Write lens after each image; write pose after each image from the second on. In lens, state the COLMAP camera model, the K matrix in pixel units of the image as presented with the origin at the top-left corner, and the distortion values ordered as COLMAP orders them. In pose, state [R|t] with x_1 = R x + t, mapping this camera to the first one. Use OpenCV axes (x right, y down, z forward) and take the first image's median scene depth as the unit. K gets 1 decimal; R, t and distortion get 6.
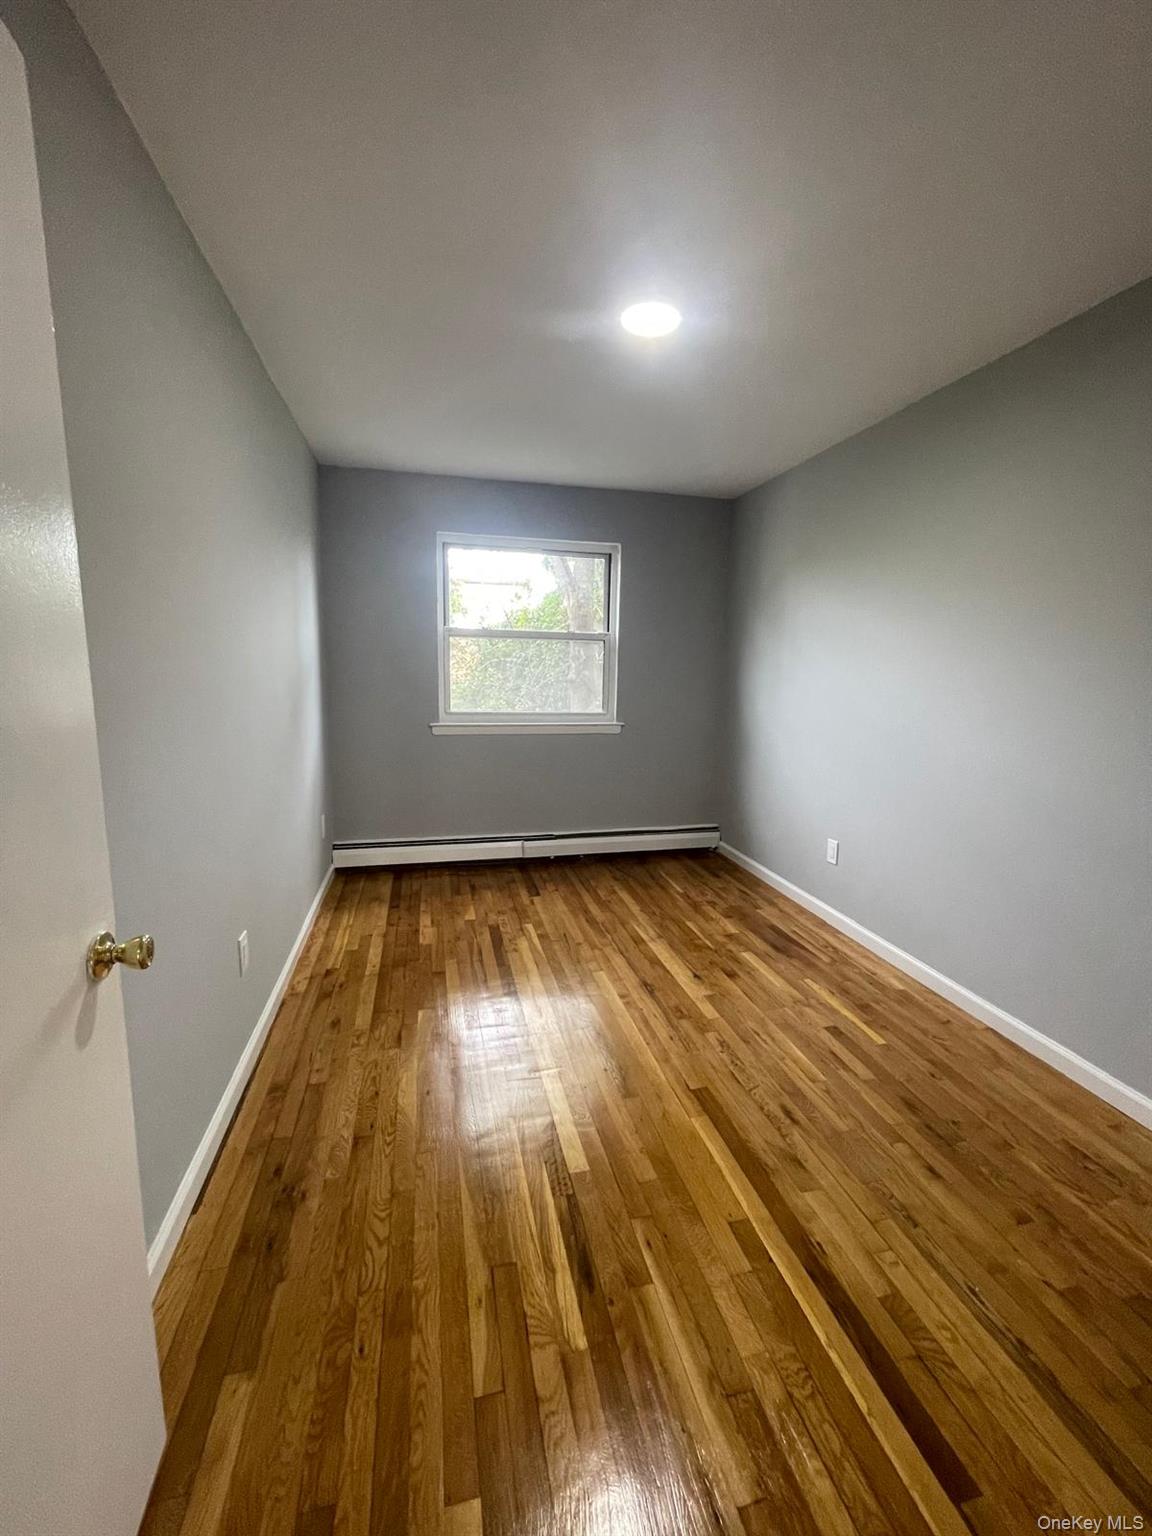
lens RADIAL K [[623.8, 0, 579.8], [0, 623.8, 759.6], [0, 0, 1]] dist [-0.002314, 0.004351]
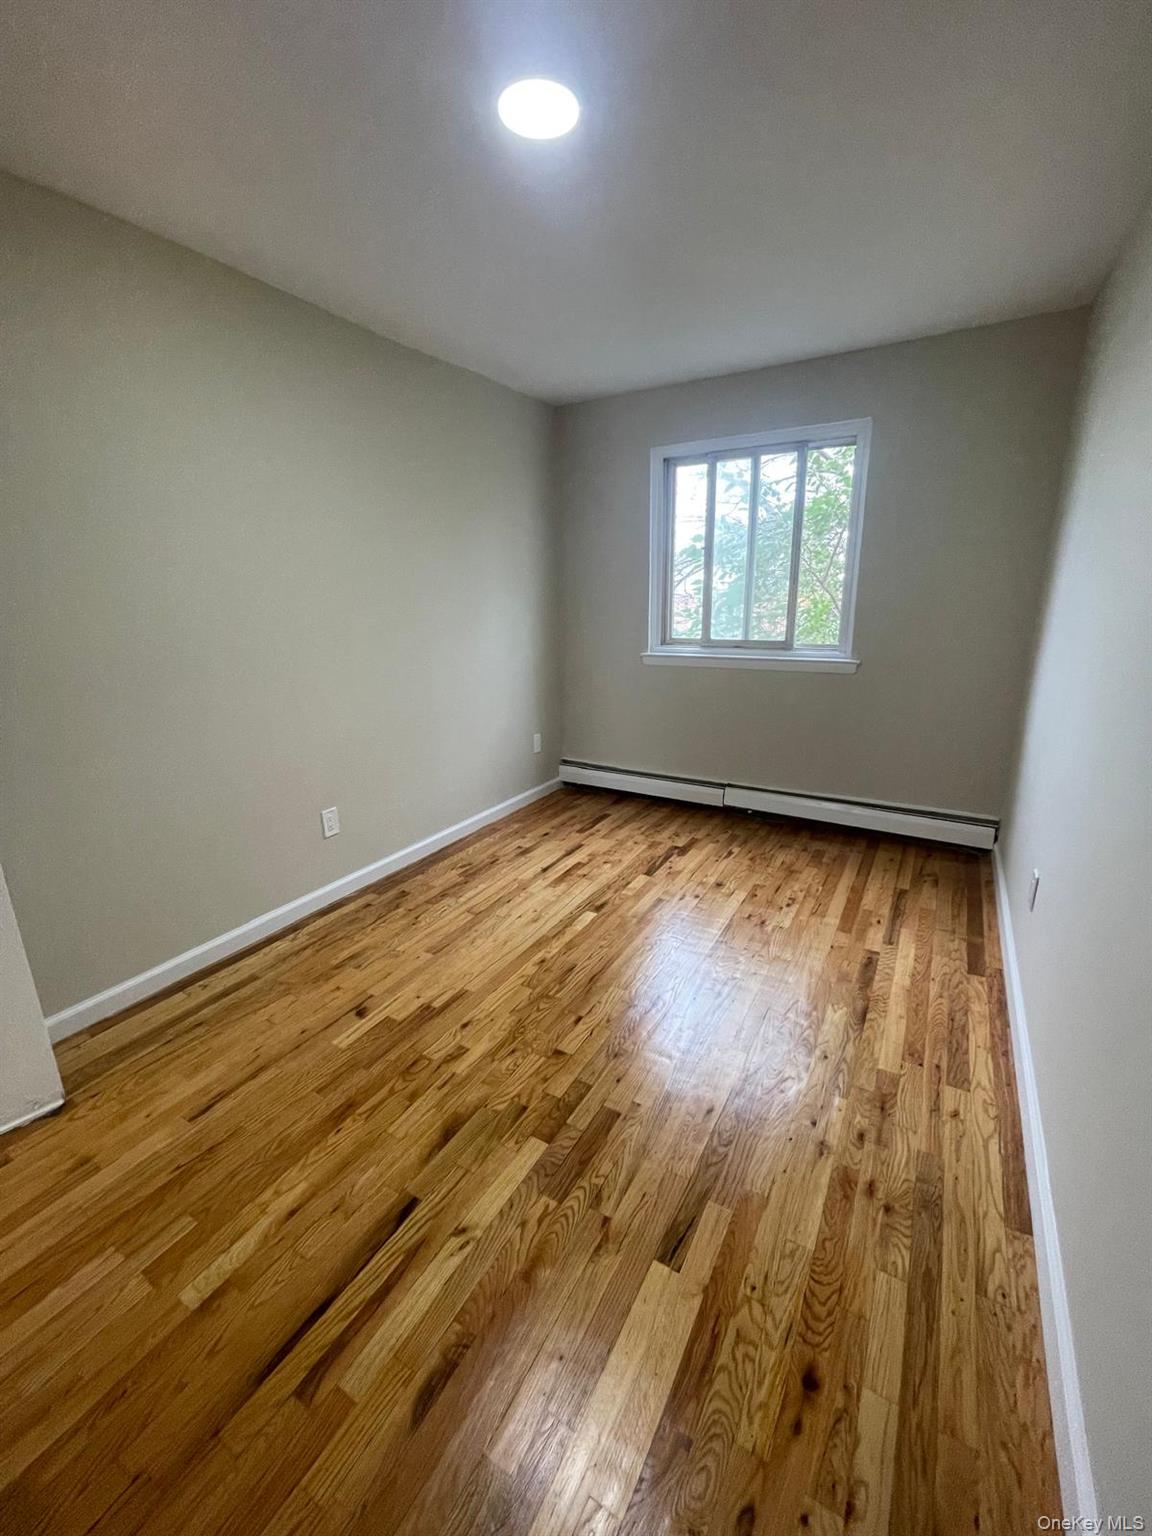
lens RADIAL K [[623.8, 0, 579.8], [0, 623.8, 759.6], [0, 0, 1]] dist [-0.002314, 0.004351]
pose [[0.717308, 0.139851, -0.682577, 0.391284], [-0.088670, 0.990006, 0.109658, 0.009967], [0.691091, -0.018134, 0.722540, 0.208816]]
